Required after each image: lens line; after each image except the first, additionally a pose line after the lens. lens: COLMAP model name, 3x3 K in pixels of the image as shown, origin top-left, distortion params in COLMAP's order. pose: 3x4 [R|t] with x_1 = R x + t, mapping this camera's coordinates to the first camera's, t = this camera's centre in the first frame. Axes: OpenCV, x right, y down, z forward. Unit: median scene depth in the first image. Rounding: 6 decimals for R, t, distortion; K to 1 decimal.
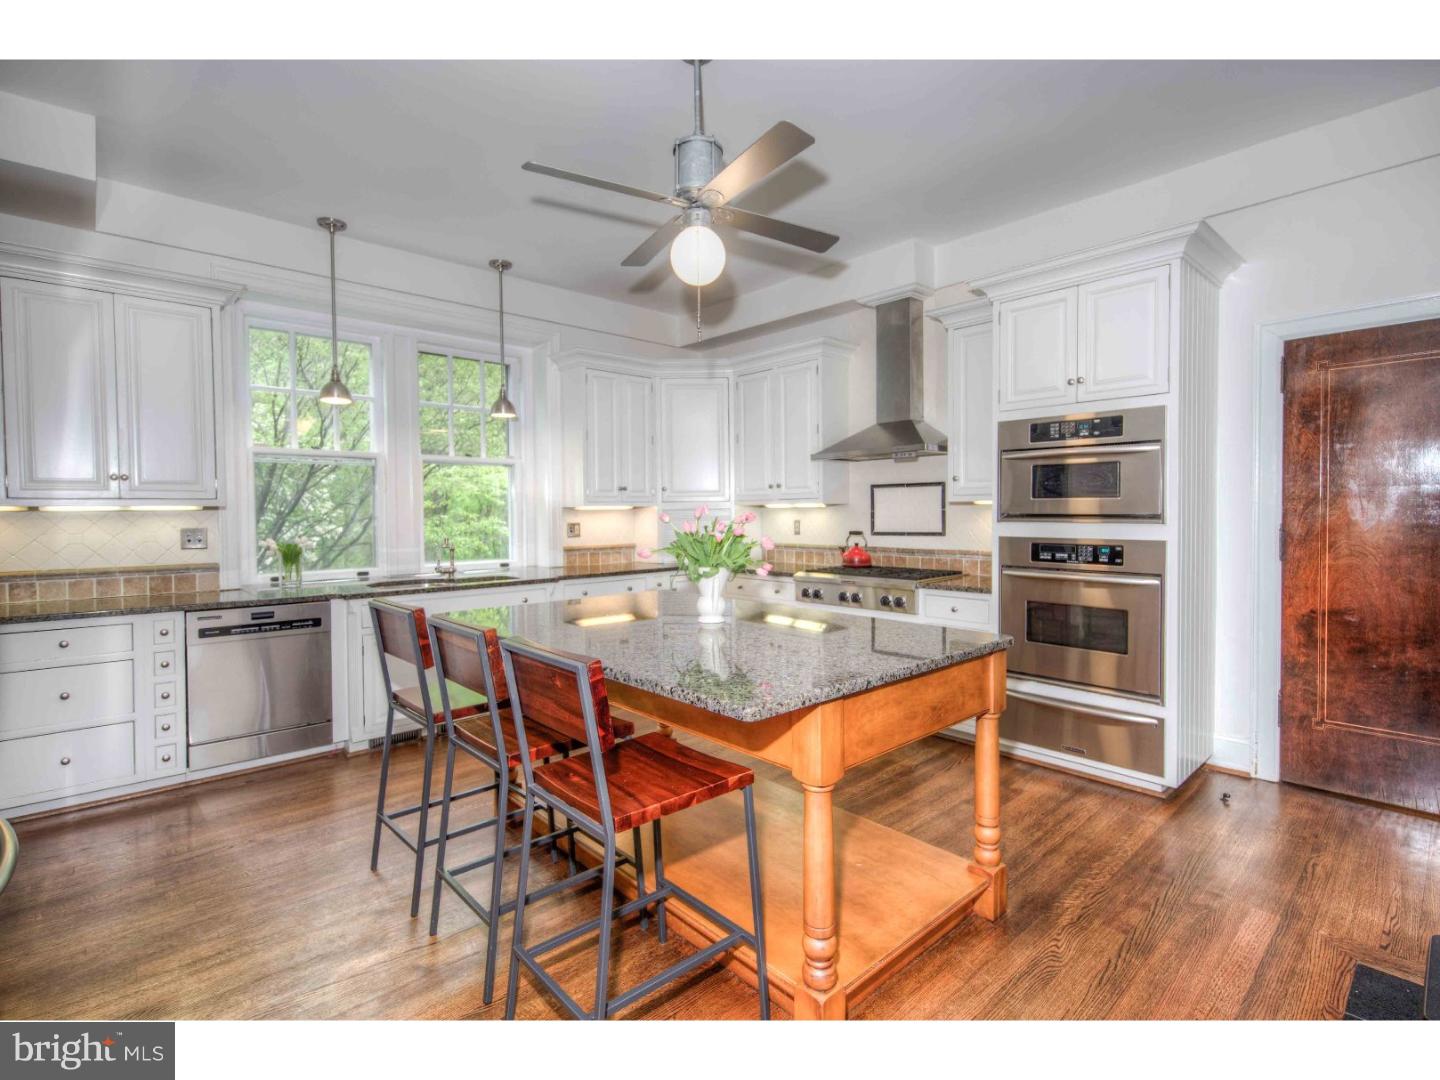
lens RADIAL K [[684.1, 0, 726.8], [0, 684.1, 536.7], [0, 0, 1]] dist [0.001240, 0.000126]
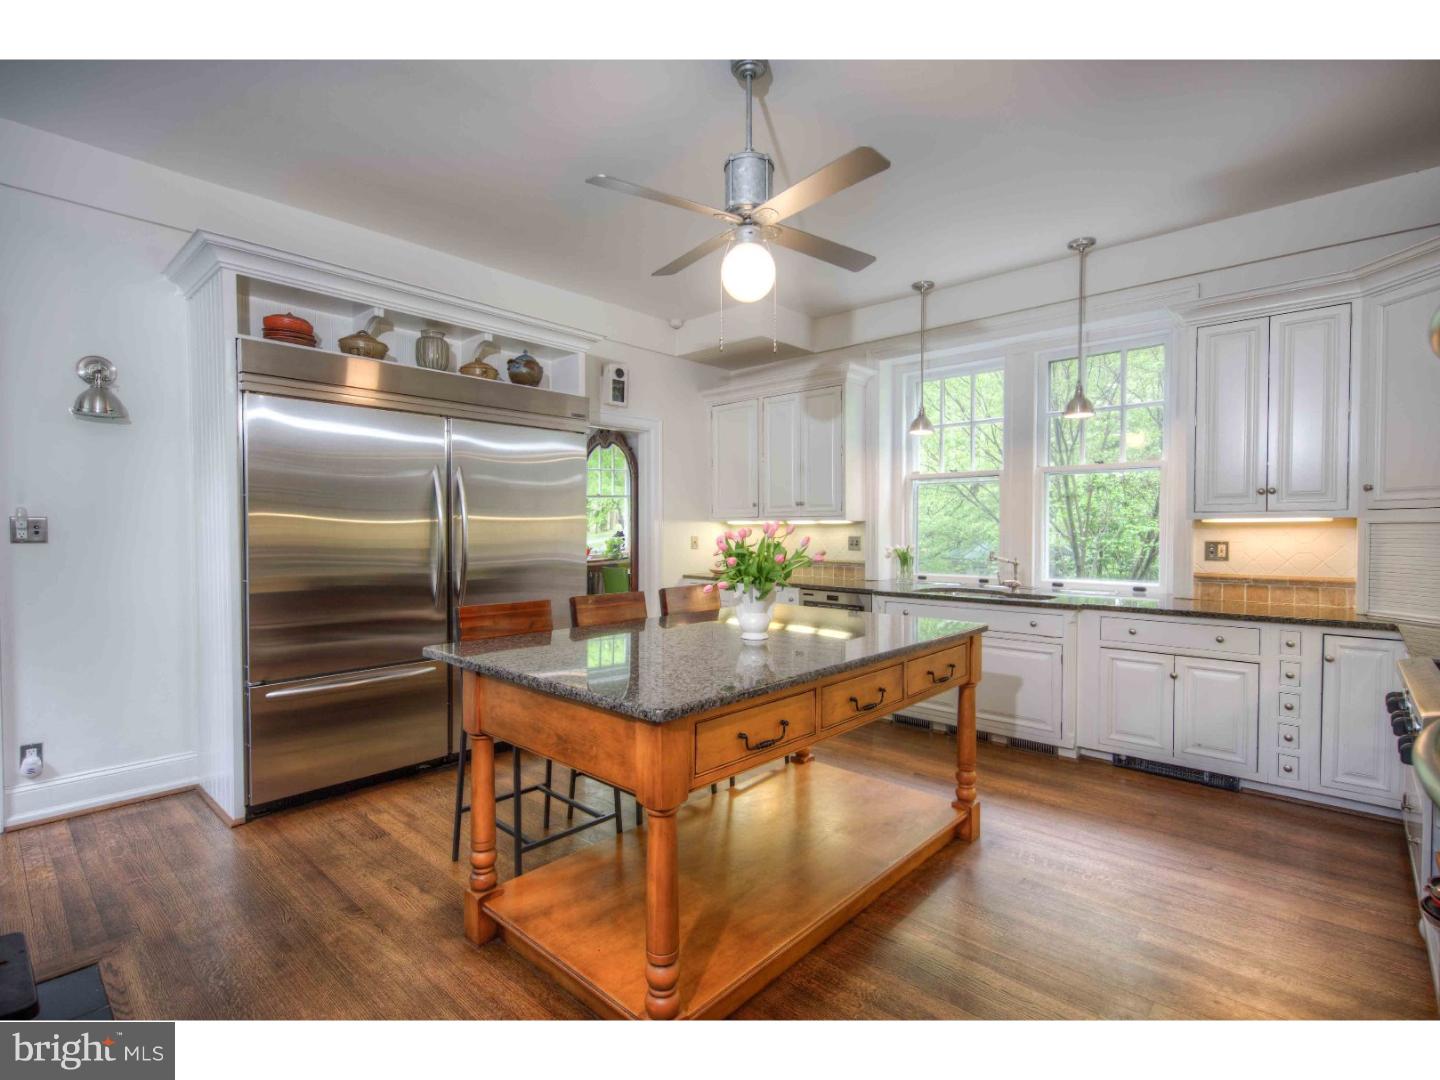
lens RADIAL K [[684.1, 0, 726.8], [0, 684.1, 536.7], [0, 0, 1]] dist [0.001240, 0.000126]
pose [[0.089268, 0.020114, -0.995804, 0.467268], [-0.035832, 0.999214, 0.016970, -0.019303], [0.995363, 0.034167, 0.089919, 0.408852]]
